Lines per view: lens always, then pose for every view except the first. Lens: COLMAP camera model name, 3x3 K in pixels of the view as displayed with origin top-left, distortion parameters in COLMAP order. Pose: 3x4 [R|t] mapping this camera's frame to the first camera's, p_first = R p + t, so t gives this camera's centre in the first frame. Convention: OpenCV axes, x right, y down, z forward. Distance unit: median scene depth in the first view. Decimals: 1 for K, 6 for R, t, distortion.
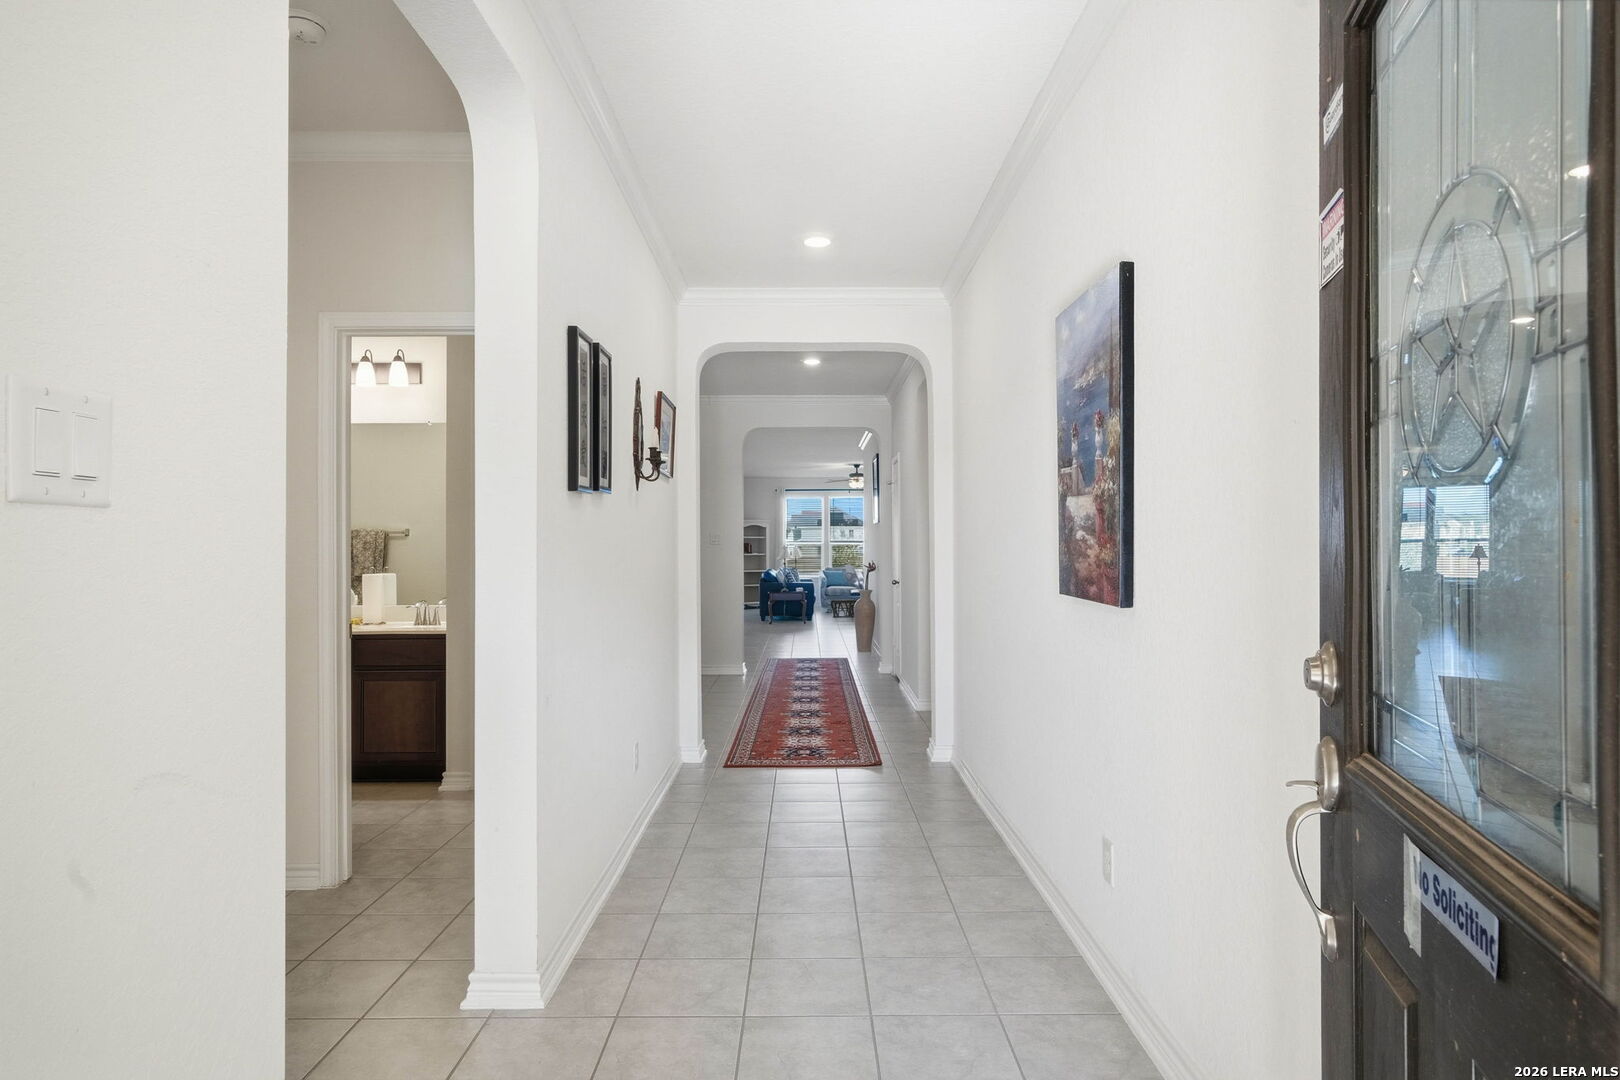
lens RADIAL K [[747.4, 0, 811.8], [0, 747.4, 542.0], [0, 0, 1]] dist [0.001797, 0.000369]
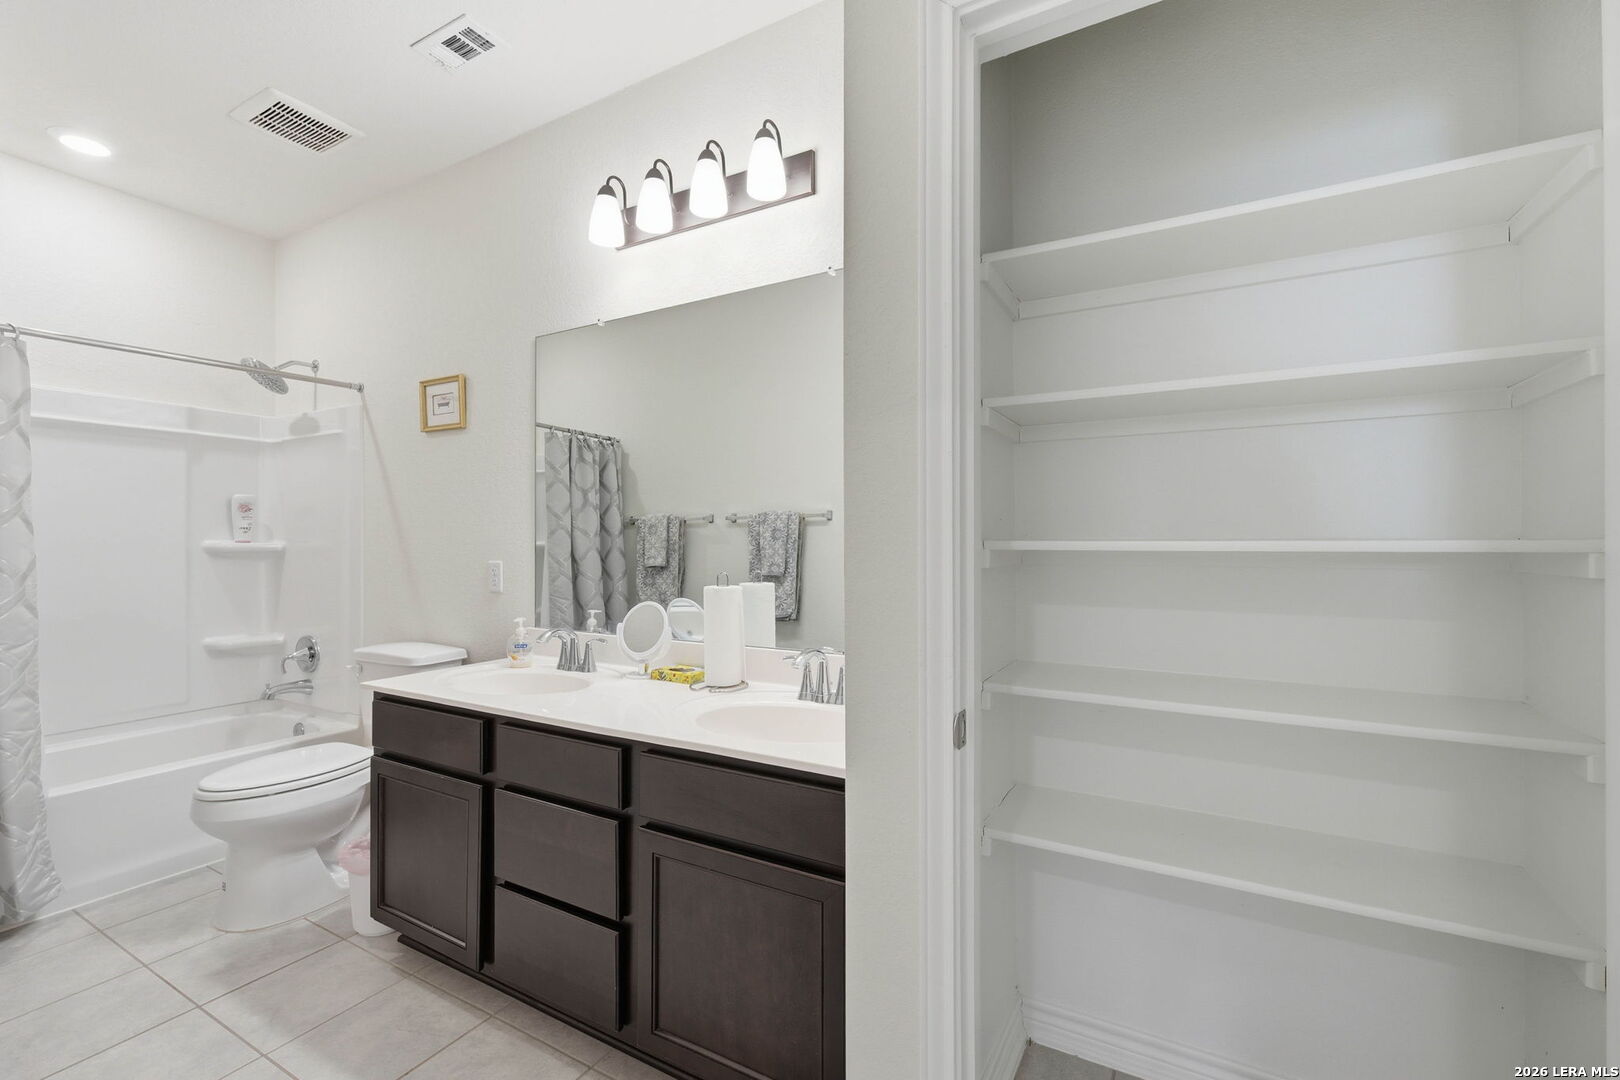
lens RADIAL K [[747.4, 0, 811.8], [0, 747.4, 542.0], [0, 0, 1]] dist [0.001797, 0.000369]
pose [[0.847280, 0.001818, -0.531143, -0.185869], [0.004076, 0.999942, 0.009923, 0.005834], [0.531131, -0.010573, 0.847224, 0.410821]]
